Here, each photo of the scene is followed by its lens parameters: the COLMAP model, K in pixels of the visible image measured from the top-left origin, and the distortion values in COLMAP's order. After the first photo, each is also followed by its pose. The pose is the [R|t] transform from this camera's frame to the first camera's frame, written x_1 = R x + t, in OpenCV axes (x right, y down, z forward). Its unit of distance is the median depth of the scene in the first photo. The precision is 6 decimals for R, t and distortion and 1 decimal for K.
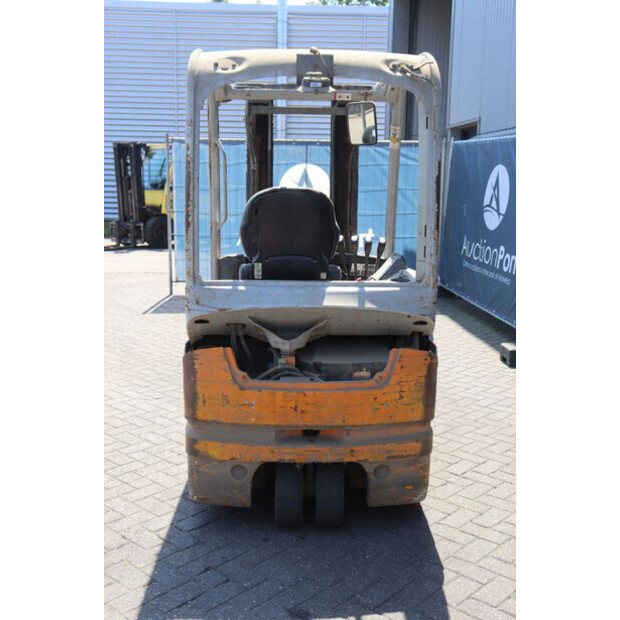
lens RADIAL K [[741.1, 0, 310.0], [0, 741.1, 310.0], [0, 0, 1]] dist [0.011856, 0.033783]
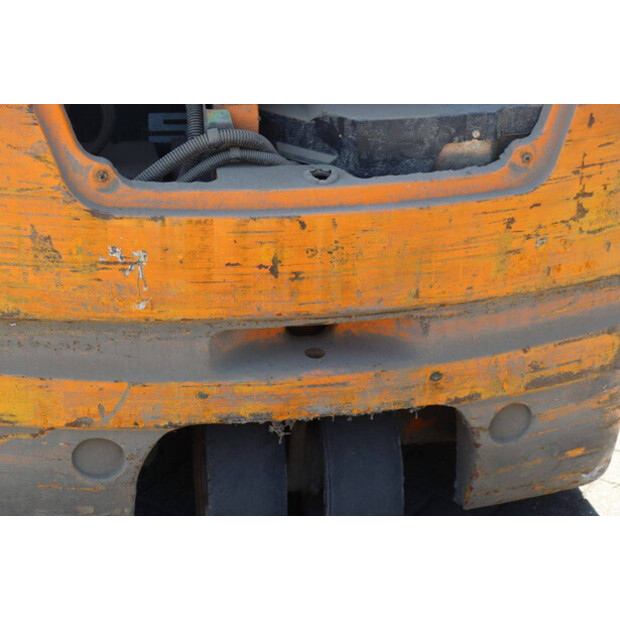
lens RADIAL K [[1406.2, 0, 321.7], [0, 1406.2, 309.9], [0, 0, 1]] dist [0.293782, -0.001089]
pose [[0.984994, -0.061629, 0.161208, -0.096736], [0.017967, 0.965611, 0.259370, -0.007218], [-0.171649, -0.252581, 0.952229, 0.403059]]
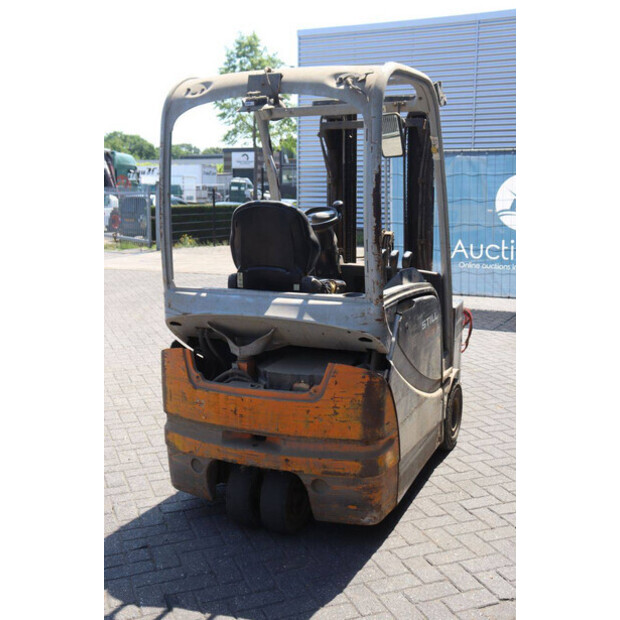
lens RADIAL K [[741.1, 0, 310.0], [0, 741.1, 310.0], [0, 0, 1]] dist [0.011856, 0.033783]
pose [[0.905776, 0.057489, -0.419839, 0.499259], [-0.063491, 0.997982, -0.000323, -0.016917], [0.418973, 0.026948, 0.907599, 0.086383]]
